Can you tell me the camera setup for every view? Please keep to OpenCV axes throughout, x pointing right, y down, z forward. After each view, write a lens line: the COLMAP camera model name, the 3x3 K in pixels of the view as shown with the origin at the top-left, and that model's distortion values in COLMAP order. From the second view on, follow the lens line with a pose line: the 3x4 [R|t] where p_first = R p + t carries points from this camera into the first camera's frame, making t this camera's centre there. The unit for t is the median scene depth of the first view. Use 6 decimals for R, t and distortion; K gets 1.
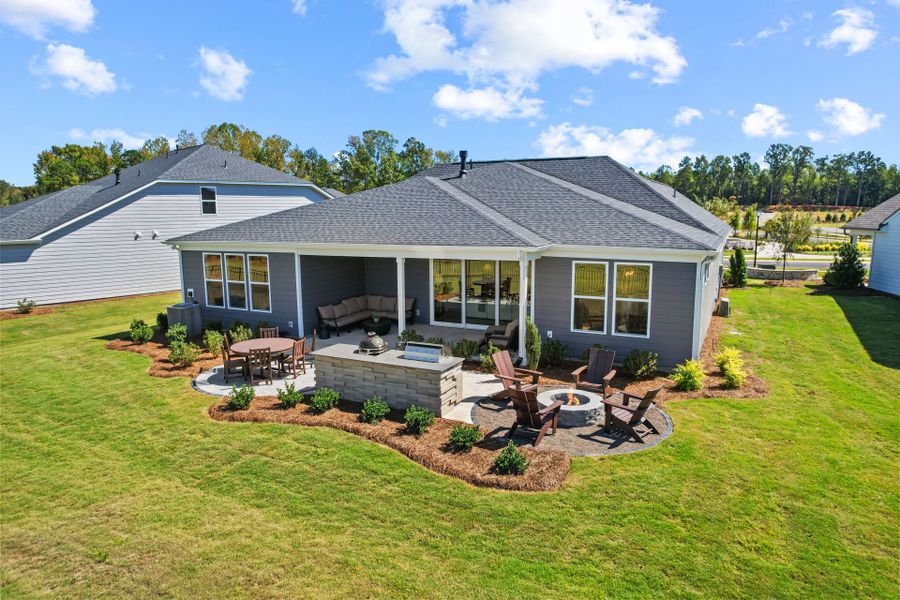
lens RADIAL K [[568.9, 0, 456.6], [0, 568.9, 302.5], [0, 0, 1]] dist [-0.077313, 0.062278]
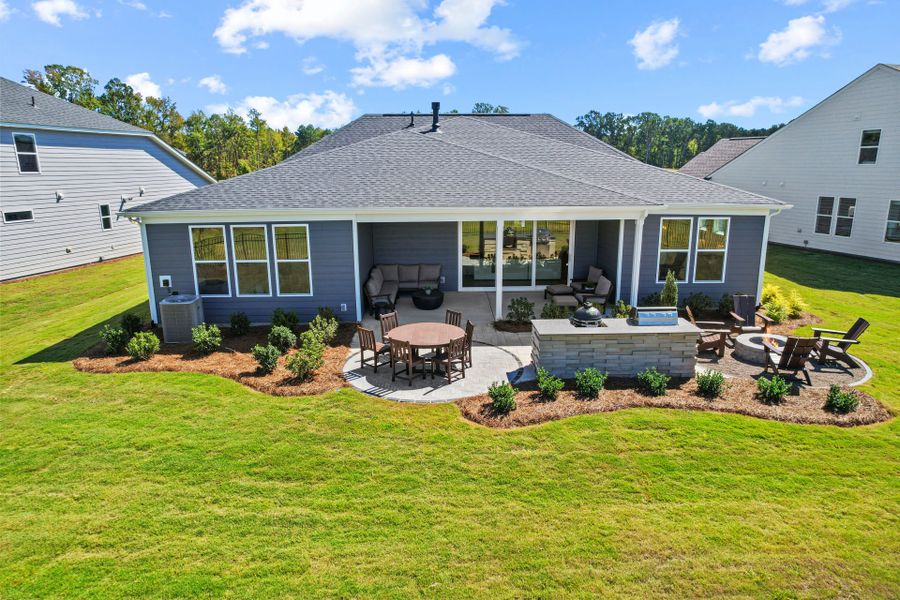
lens RADIAL K [[568.9, 0, 456.6], [0, 568.9, 302.5], [0, 0, 1]] dist [-0.077313, 0.062278]
pose [[0.884949, -0.108187, 0.452947, -0.504426], [0.072183, 0.992752, 0.096092, -0.035038], [-0.460060, -0.052341, 0.886344, 0.181914]]
